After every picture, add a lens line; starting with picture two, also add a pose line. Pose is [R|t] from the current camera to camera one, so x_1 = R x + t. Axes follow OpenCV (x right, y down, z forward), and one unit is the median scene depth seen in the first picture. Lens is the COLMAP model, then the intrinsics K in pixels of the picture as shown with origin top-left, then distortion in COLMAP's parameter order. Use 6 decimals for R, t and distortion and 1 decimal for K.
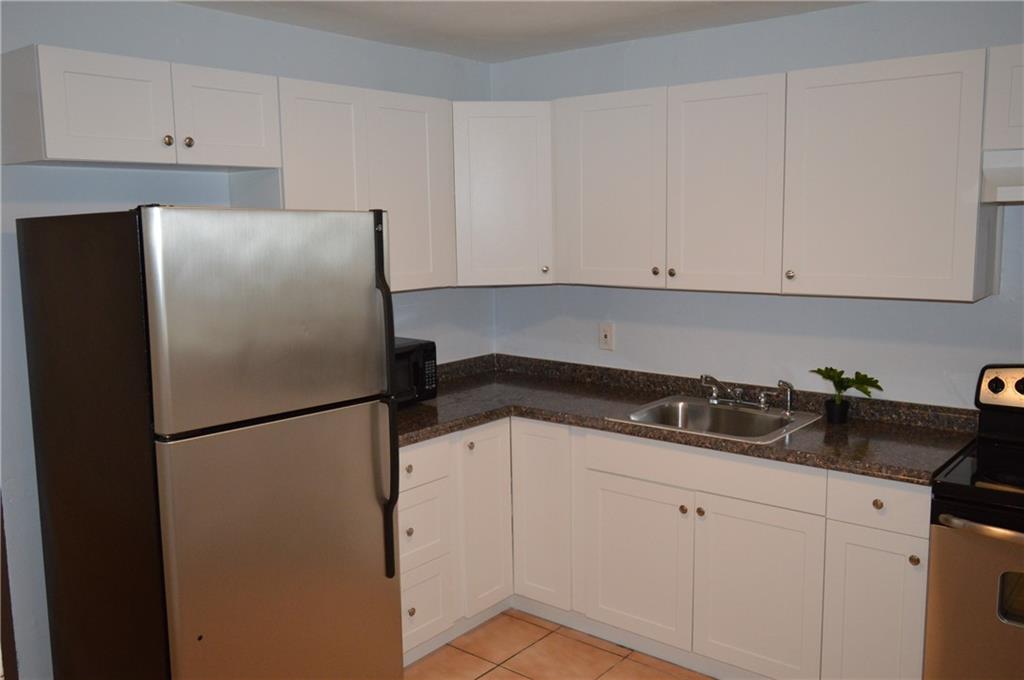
lens RADIAL K [[878.4, 0, 516.8], [0, 878.4, 340.8], [0, 0, 1]] dist [-0.015496, -0.018719]
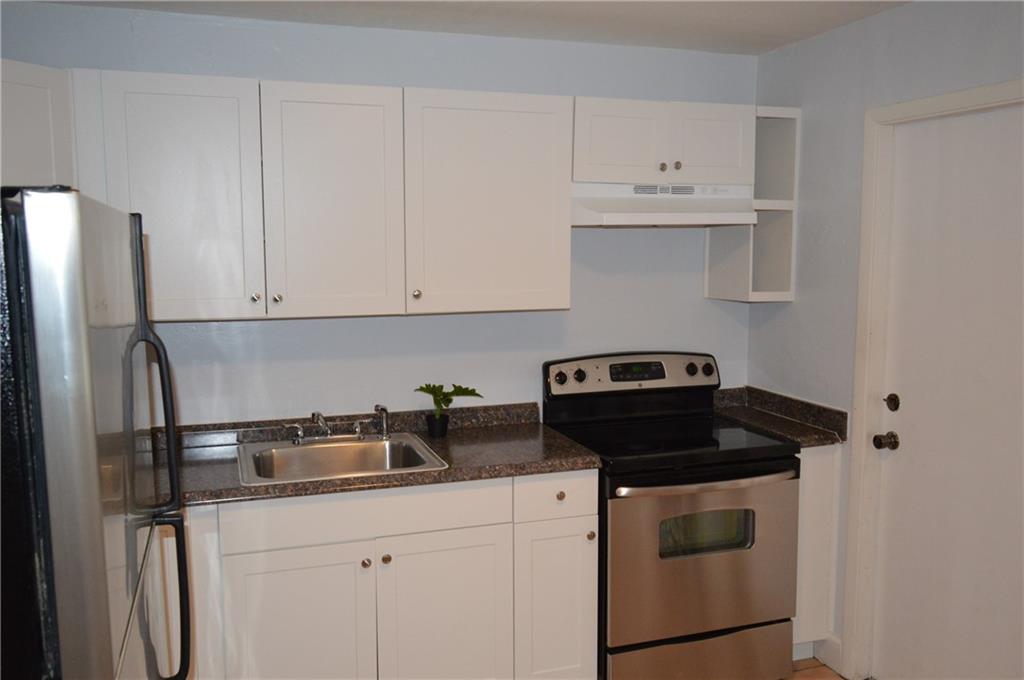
lens RADIAL K [[878.4, 0, 517.1], [0, 878.4, 339.1], [0, 0, 1]] dist [-0.015496, -0.018719]
pose [[0.510273, -0.086521, 0.855649, -0.472178], [0.109711, 0.993346, 0.035017, -0.047179], [-0.852986, 0.076006, 0.516370, 0.397082]]
